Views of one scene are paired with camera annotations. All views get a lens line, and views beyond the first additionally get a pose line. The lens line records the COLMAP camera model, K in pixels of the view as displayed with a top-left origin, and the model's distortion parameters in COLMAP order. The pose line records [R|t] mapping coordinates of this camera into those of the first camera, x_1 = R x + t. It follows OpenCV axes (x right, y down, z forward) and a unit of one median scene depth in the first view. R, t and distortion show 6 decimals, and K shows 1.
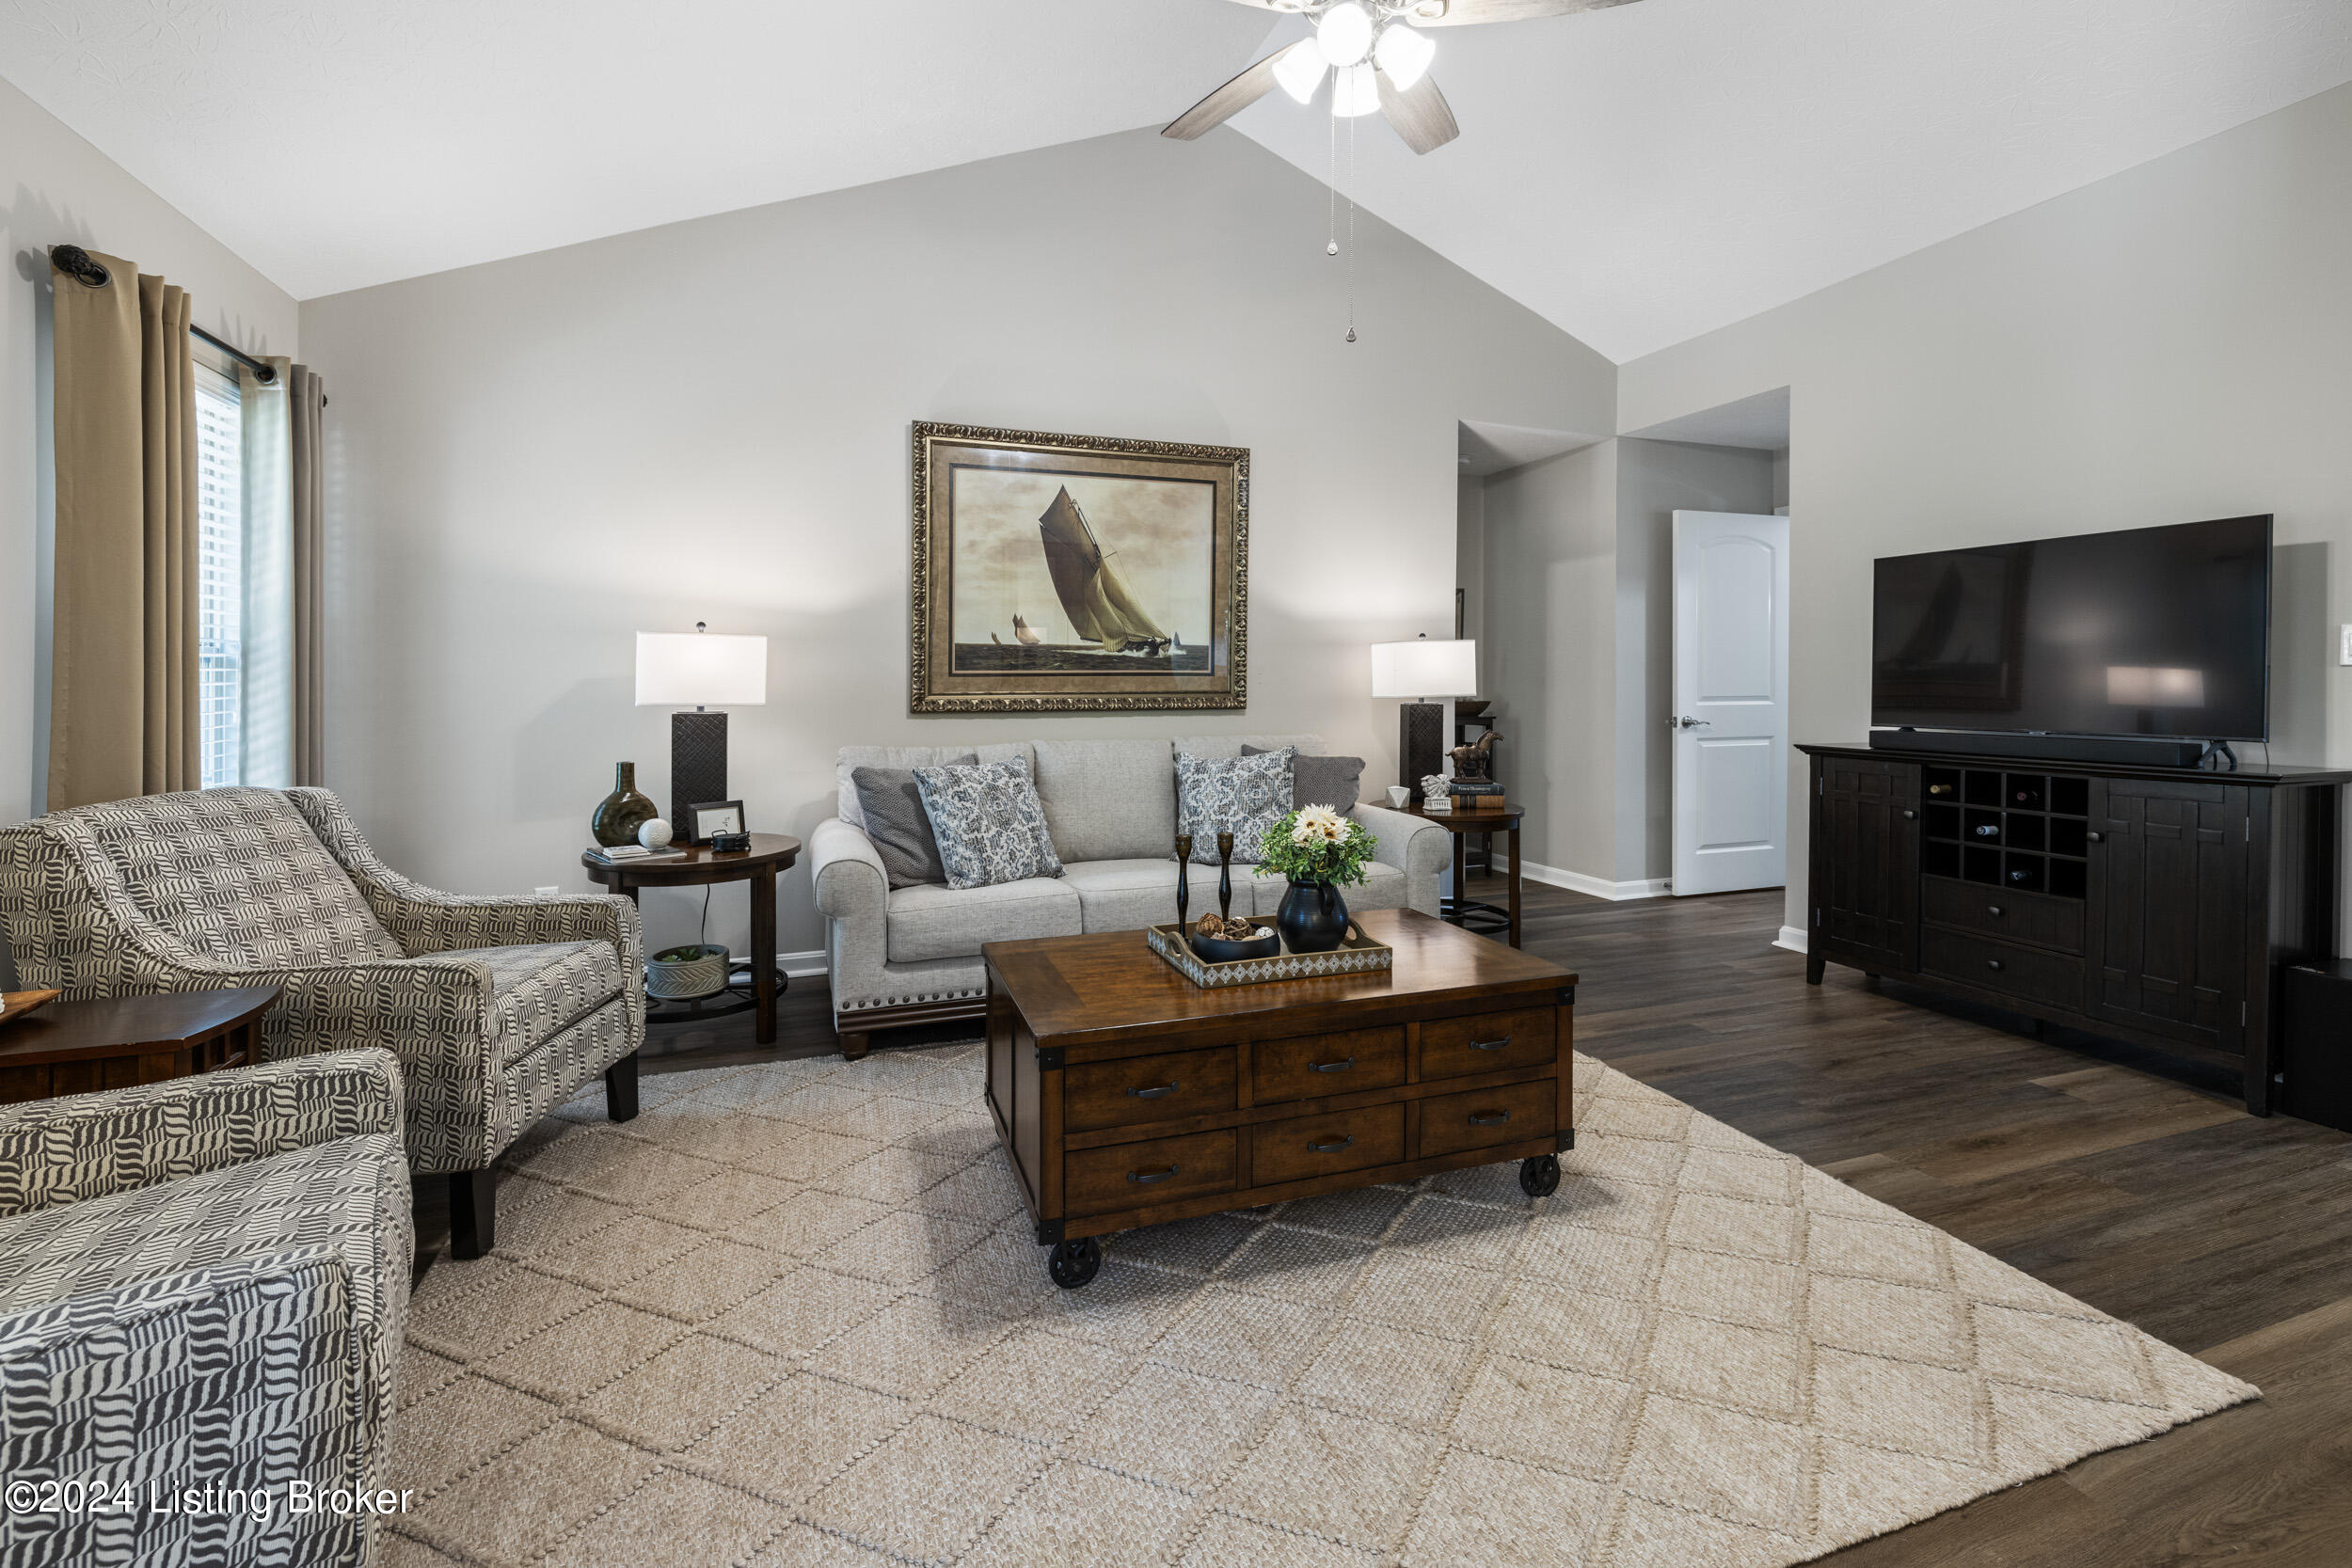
lens RADIAL K [[1022.9, 0, 1169.7], [0, 1022.9, 690.2], [0, 0, 1]] dist [0.000323, 0.000216]
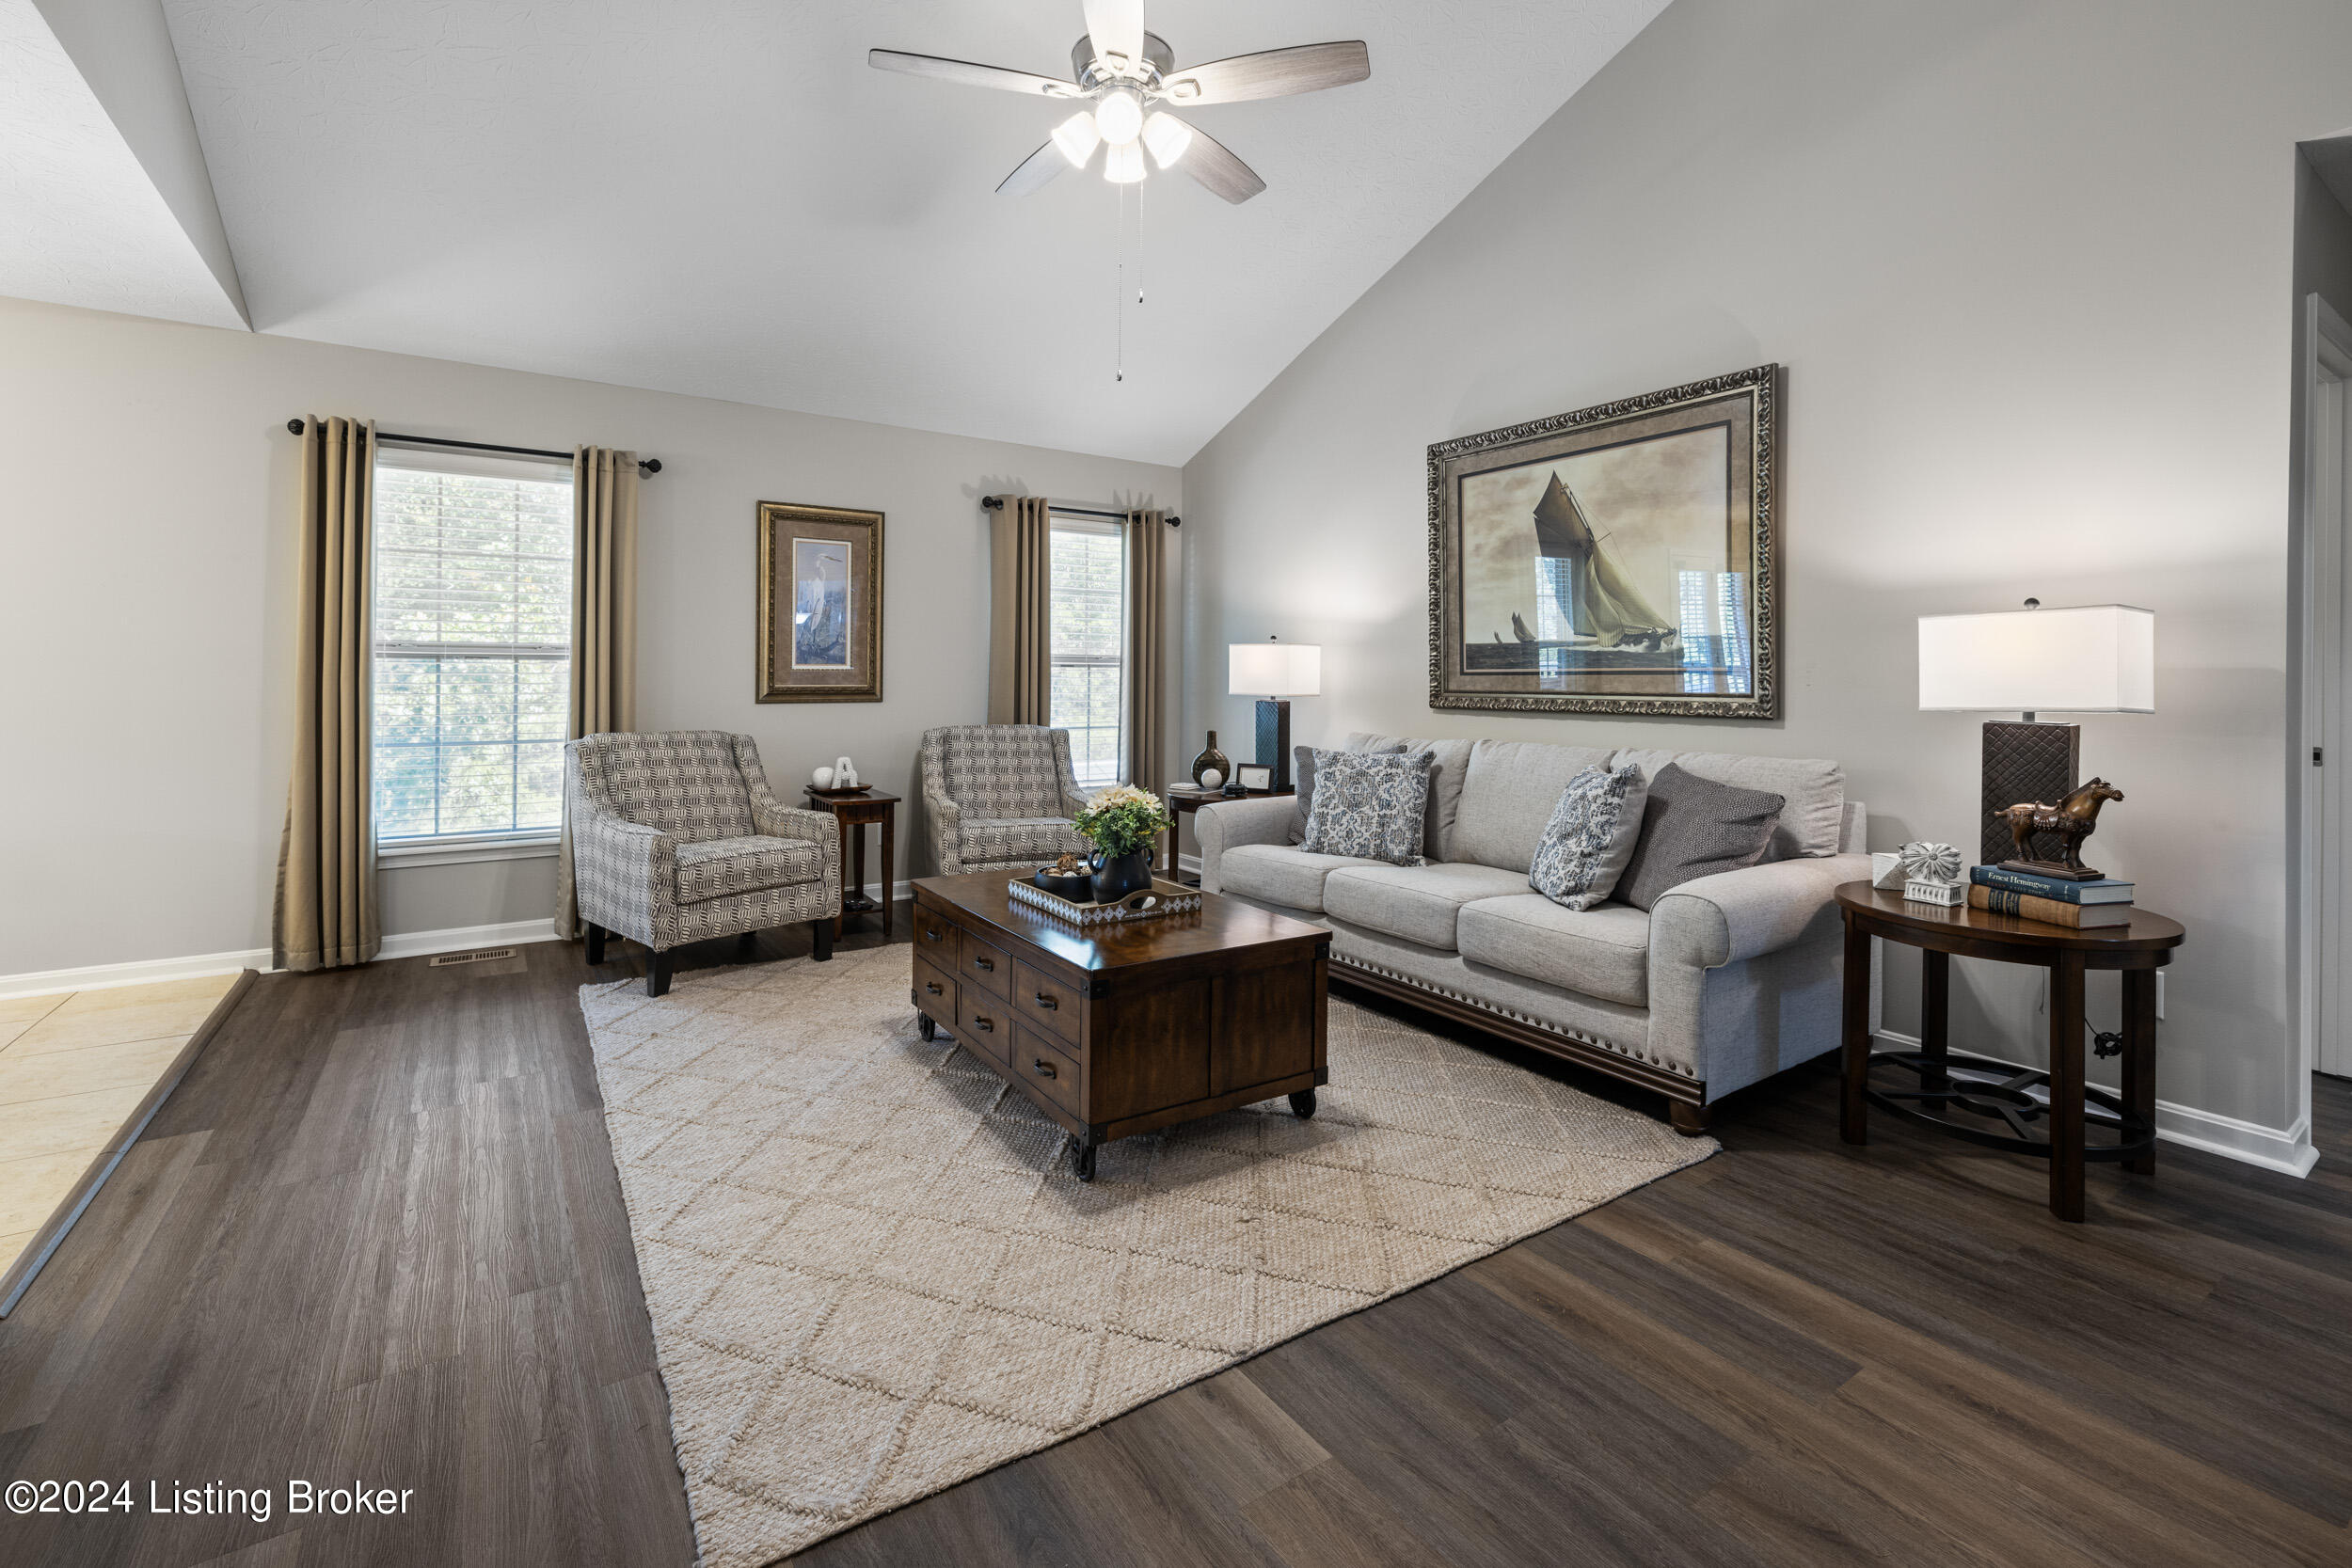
lens RADIAL K [[1027.0, 0, 1170.6], [0, 1027.0, 680.1], [0, 0, 1]] dist [0.000065, 0.000000]
pose [[0.251297, 0.003599, -0.967903, 0.815798], [-0.015831, 0.999875, -0.000392, -0.003194], [0.967781, 0.015421, 0.251323, 0.483302]]
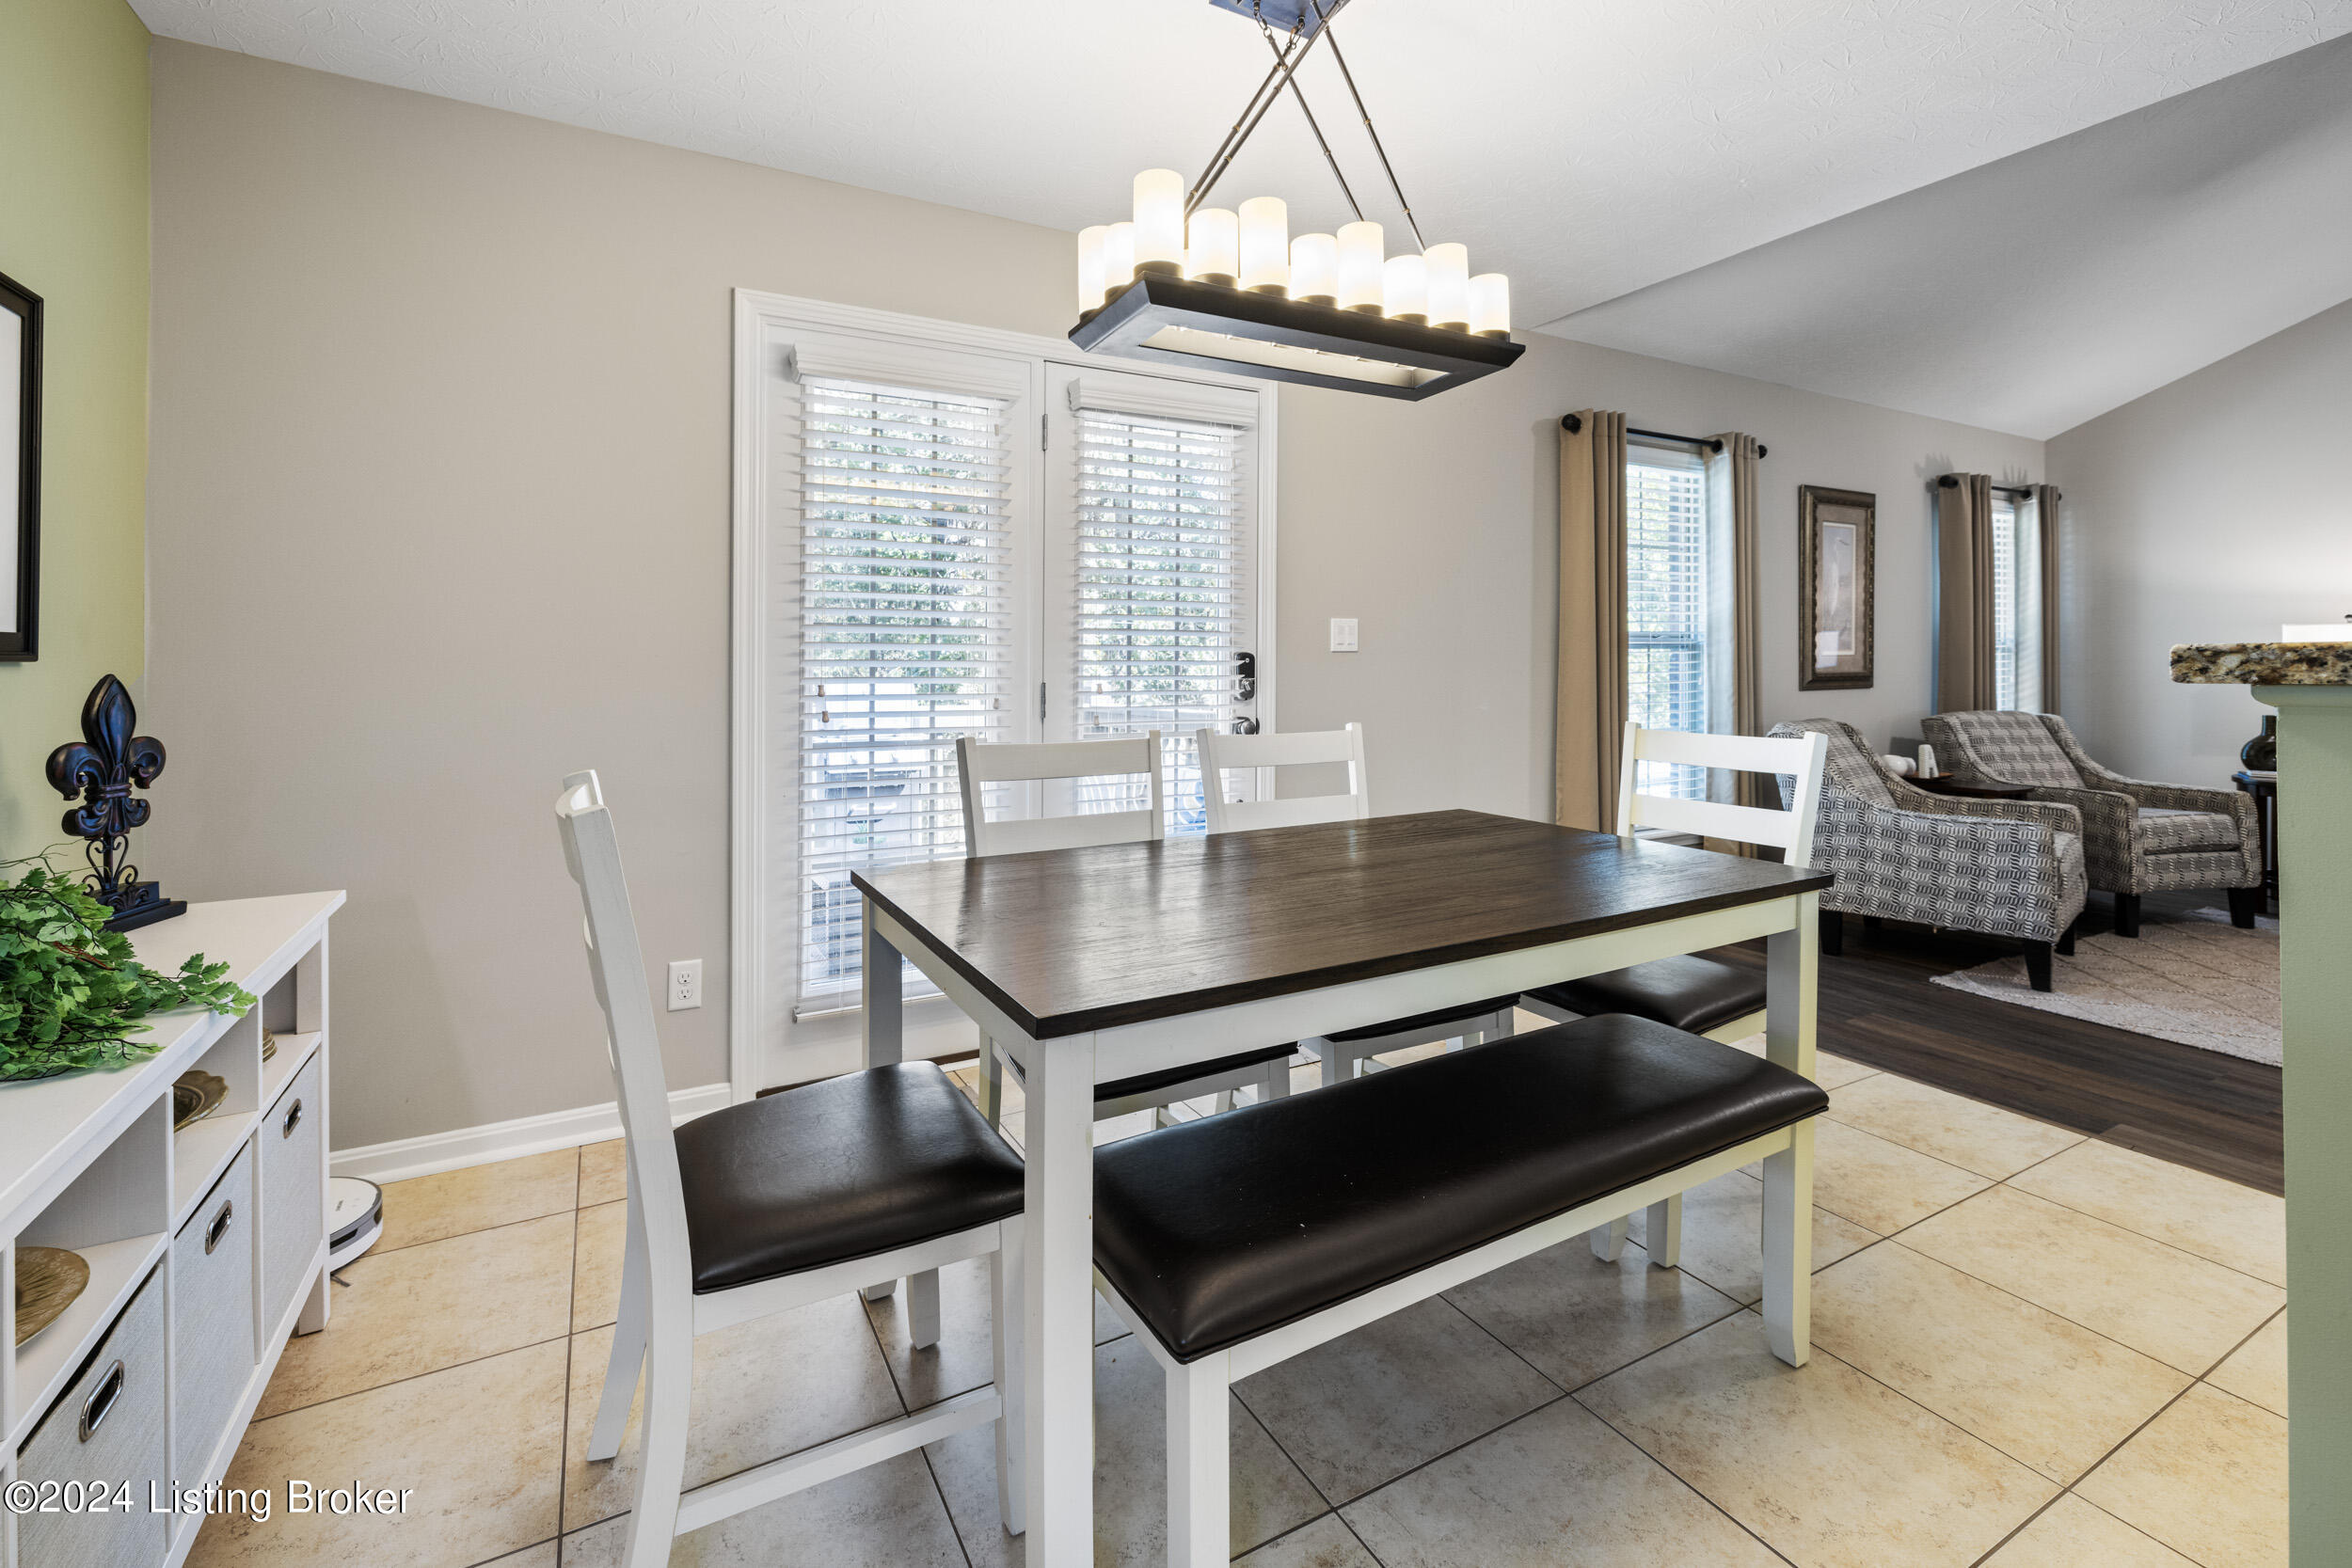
lens RADIAL K [[1031.5, 0, 1181.1], [0, 1031.5, 648.5], [0, 0, 1]] dist [0.002263, 0.000073]
pose [[0.159856, -0.012861, -0.987057, 0.578730], [-0.004788, 0.999893, -0.013803, 0.003519], [0.987129, 0.006932, 0.159777, -0.654189]]
